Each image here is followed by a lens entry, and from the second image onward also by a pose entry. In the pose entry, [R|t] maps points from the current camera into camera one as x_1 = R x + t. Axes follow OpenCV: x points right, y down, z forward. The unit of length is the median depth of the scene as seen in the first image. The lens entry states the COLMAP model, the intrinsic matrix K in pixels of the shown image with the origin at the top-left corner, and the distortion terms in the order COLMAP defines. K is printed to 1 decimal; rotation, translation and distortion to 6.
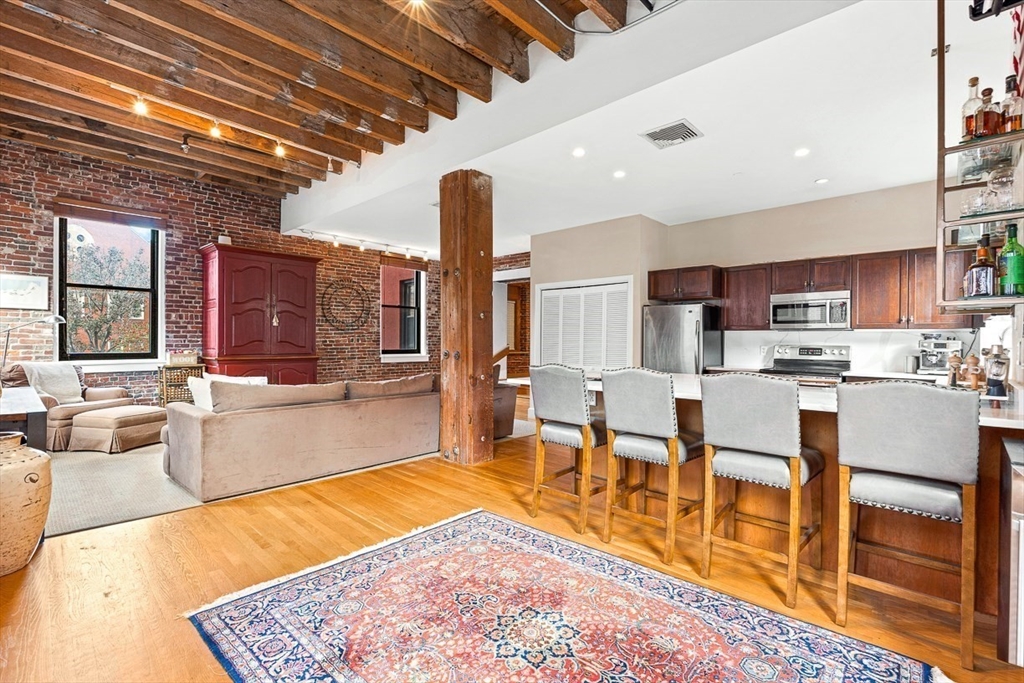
lens RADIAL K [[467.4, 0, 526.9], [0, 467.4, 346.9], [0, 0, 1]] dist [0.004645, -0.000119]
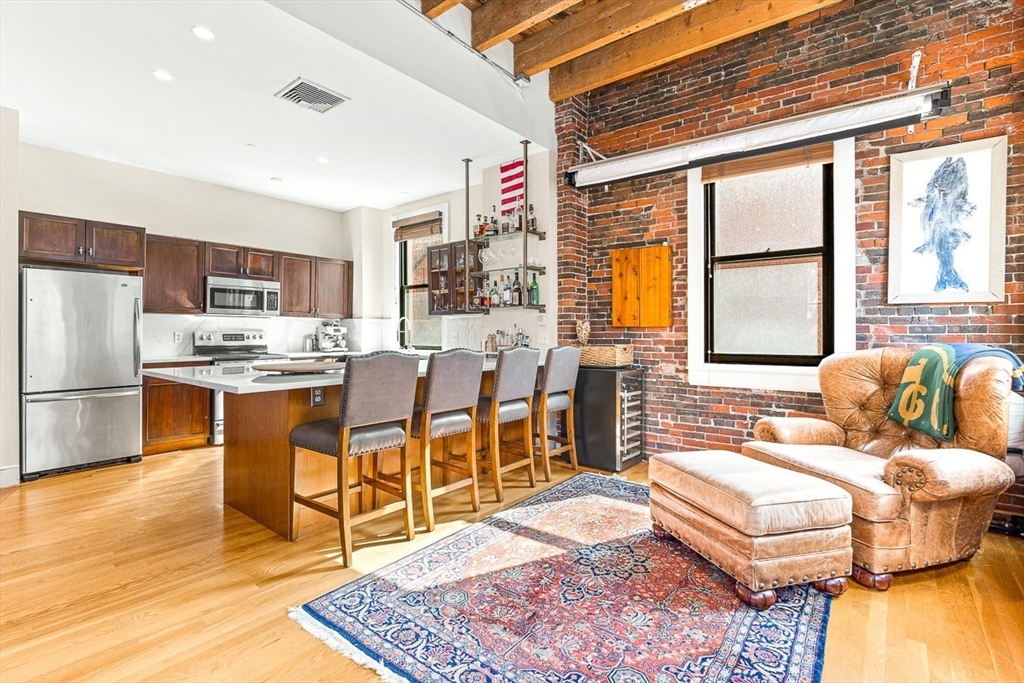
lens RADIAL K [[467.4, 0, 499.3], [0, 467.4, 337.7], [0, 0, 1]] dist [0.004645, -0.000119]
pose [[-0.053205, -0.007375, 0.998556, -0.426691], [0.005244, 0.999957, 0.007664, 0.005899], [-0.998570, 0.005644, -0.053164, 0.482291]]
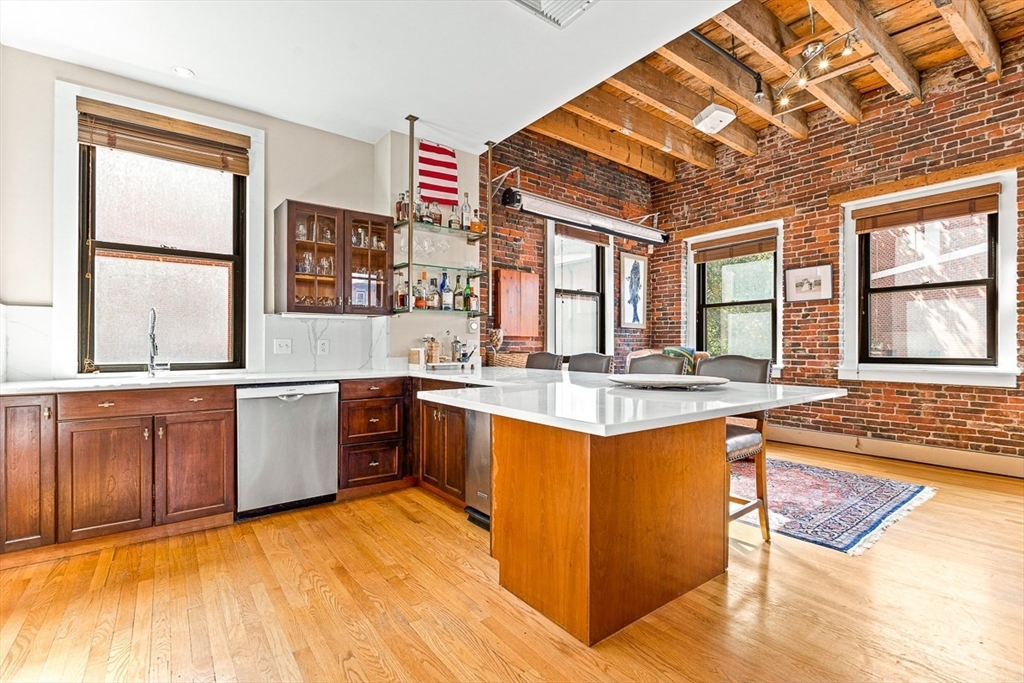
lens RADIAL K [[467.4, 0, 525.9], [0, 467.4, 339.6], [0, 0, 1]] dist [0.004645, -0.000119]
pose [[-0.985970, -0.005168, 0.166843, 0.188325], [-0.005018, 0.999987, 0.001318, -0.000237], [-0.166848, 0.000462, -0.985983, 1.152393]]
